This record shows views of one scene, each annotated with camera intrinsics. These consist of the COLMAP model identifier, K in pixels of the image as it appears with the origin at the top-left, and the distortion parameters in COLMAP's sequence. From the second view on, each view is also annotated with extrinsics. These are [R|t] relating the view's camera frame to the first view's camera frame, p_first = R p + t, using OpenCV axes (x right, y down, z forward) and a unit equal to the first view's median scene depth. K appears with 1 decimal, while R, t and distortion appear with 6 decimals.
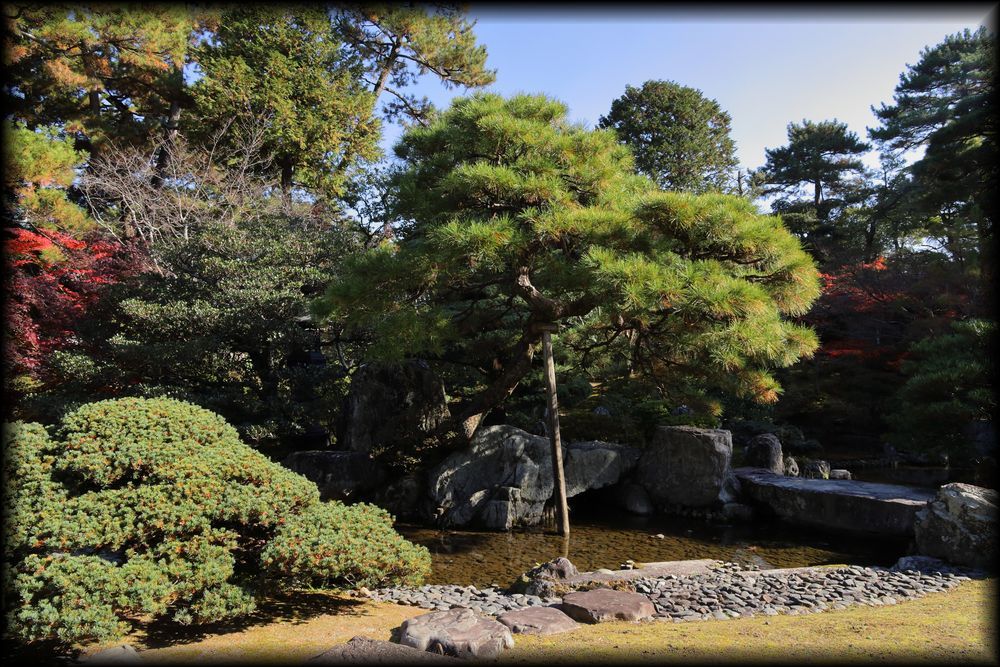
lens RADIAL K [[682.3, 0, 499.6], [0, 682.3, 334.4], [0, 0, 1]] dist [0.002925, 0.001059]
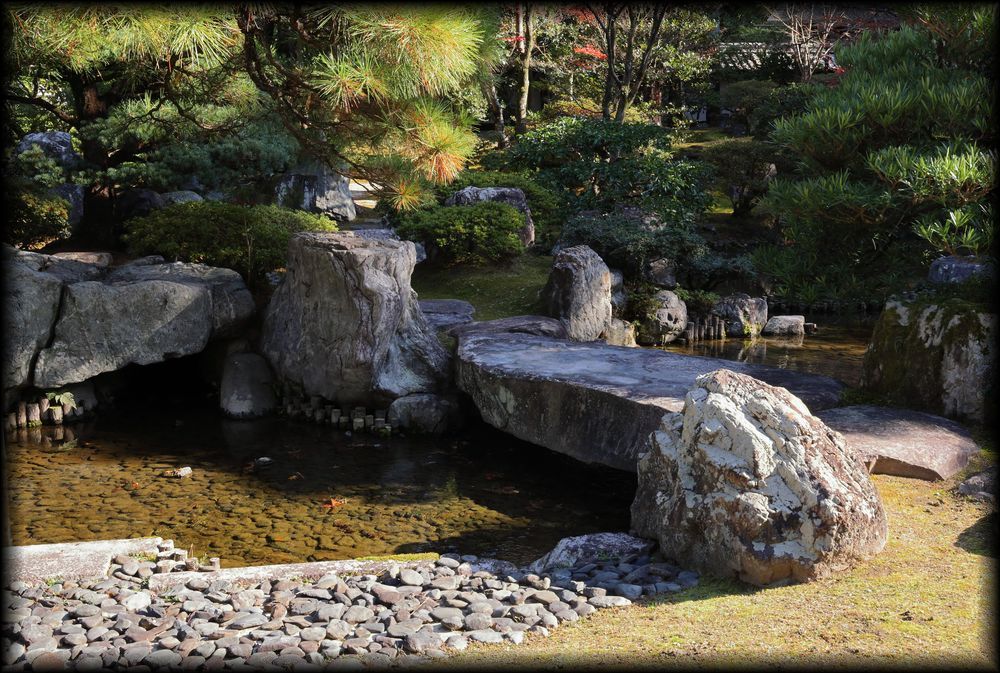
lens RADIAL K [[1176.0, 0, 500.3], [0, 1176.0, 336.4], [0, 0, 1]] dist [0.005250, 0.000000]
pose [[0.999874, -0.000215, 0.015846, 0.382906], [-0.003418, 0.973447, 0.228888, 0.021423], [-0.015474, -0.228914, 0.973324, 0.215832]]
